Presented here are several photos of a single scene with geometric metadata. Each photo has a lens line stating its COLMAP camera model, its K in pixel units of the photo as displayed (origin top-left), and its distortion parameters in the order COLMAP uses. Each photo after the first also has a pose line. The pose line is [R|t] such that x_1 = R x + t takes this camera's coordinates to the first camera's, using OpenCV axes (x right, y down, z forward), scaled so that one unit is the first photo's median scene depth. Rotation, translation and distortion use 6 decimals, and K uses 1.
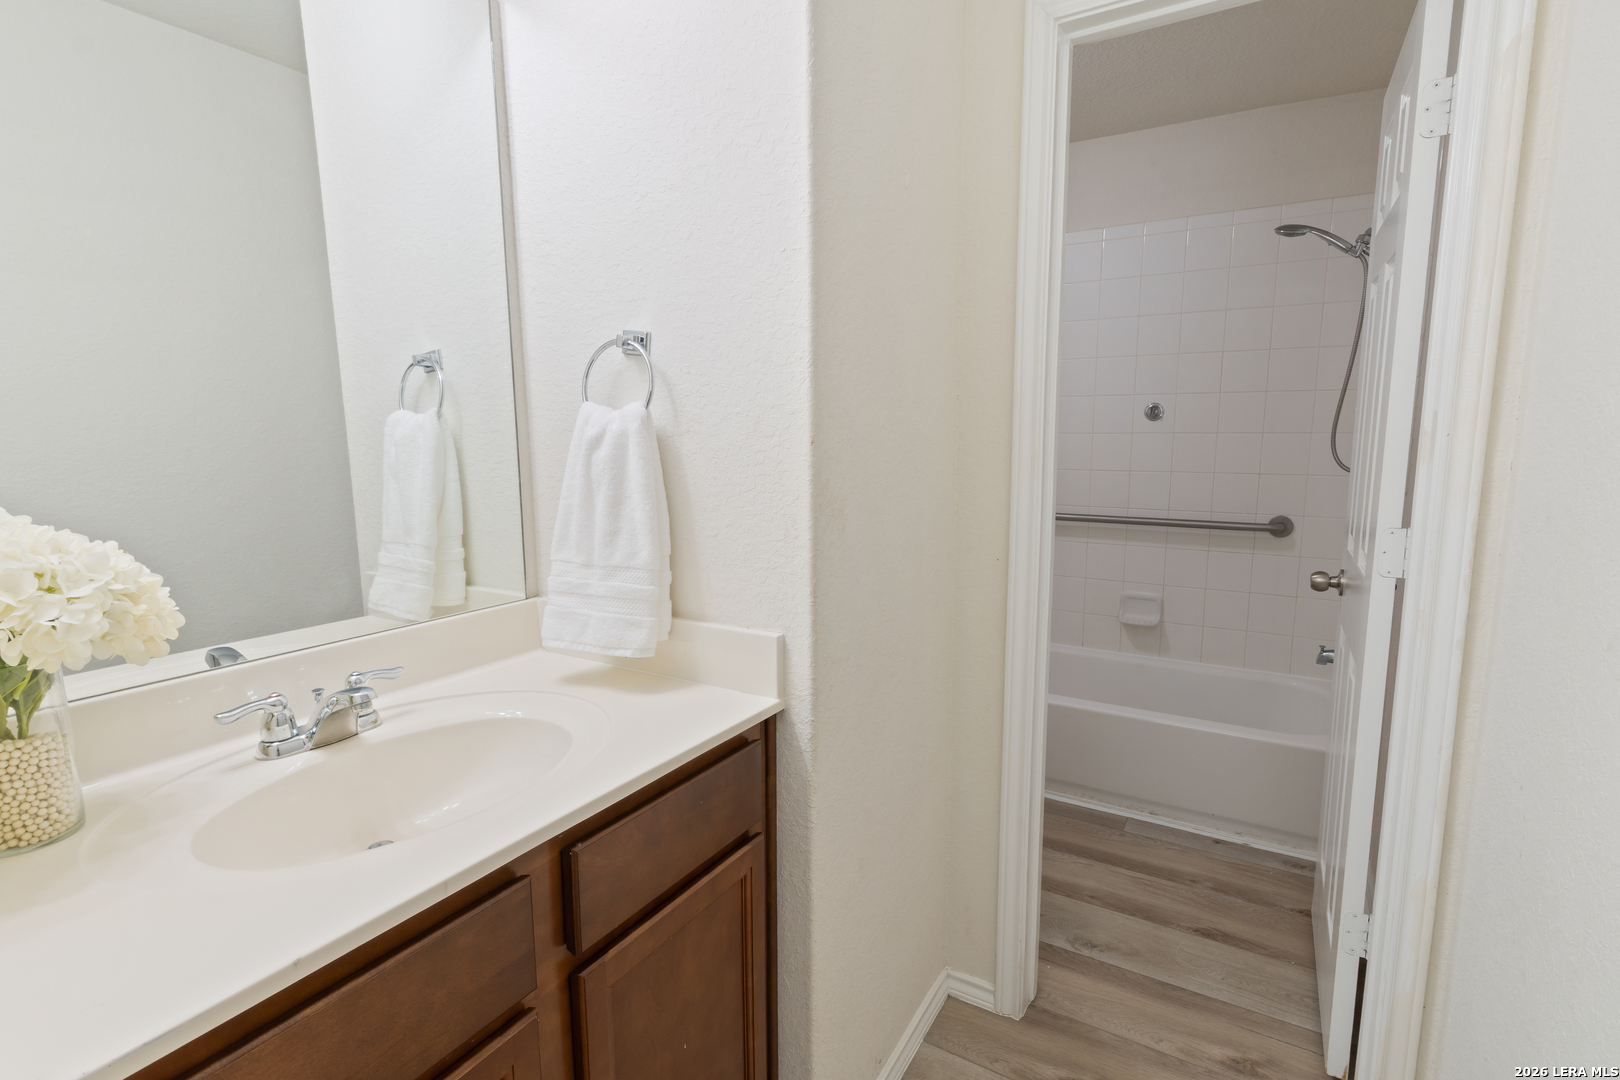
lens RADIAL K [[773.3, 0, 806.6], [0, 773.3, 536.9], [0, 0, 1]] dist [-0.002603, 0.001497]
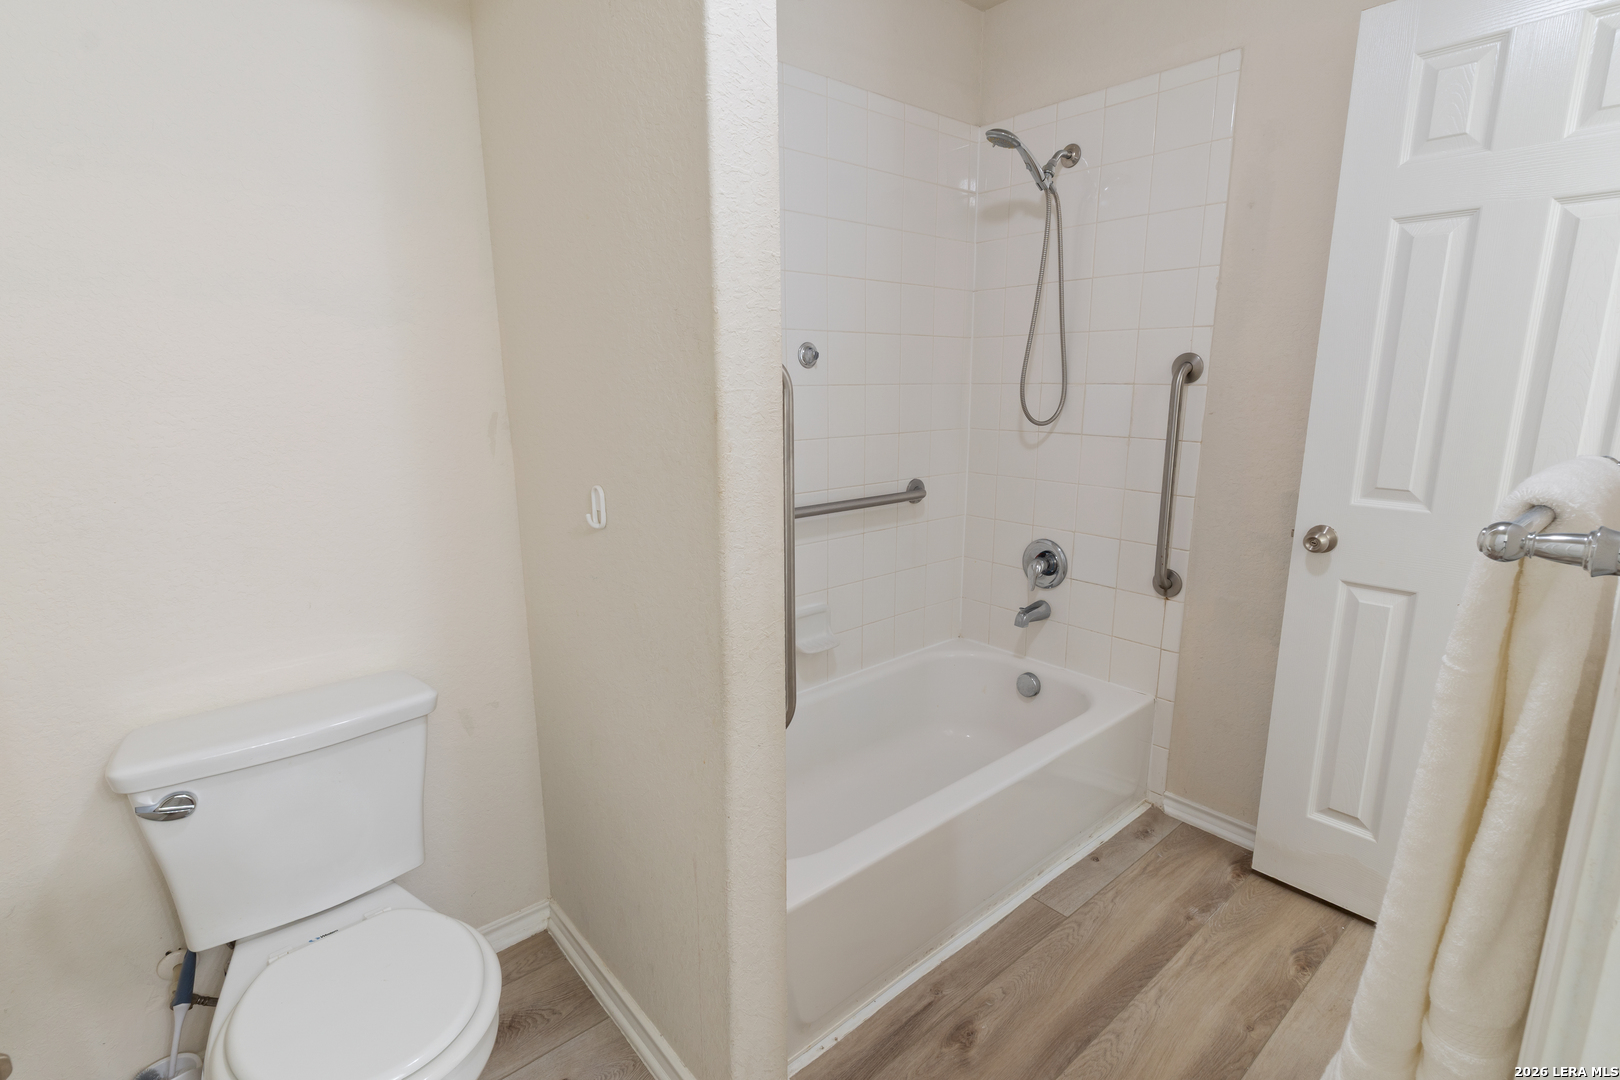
lens RADIAL K [[773.3, 0, 808.5], [0, 773.3, 541.2], [0, 0, 1]] dist [-0.002603, 0.001497]
pose [[0.314197, -0.199784, 0.928099, -0.318688], [0.133946, 0.977156, 0.164998, -0.148140], [-0.939861, 0.072473, 0.333779, 1.008859]]
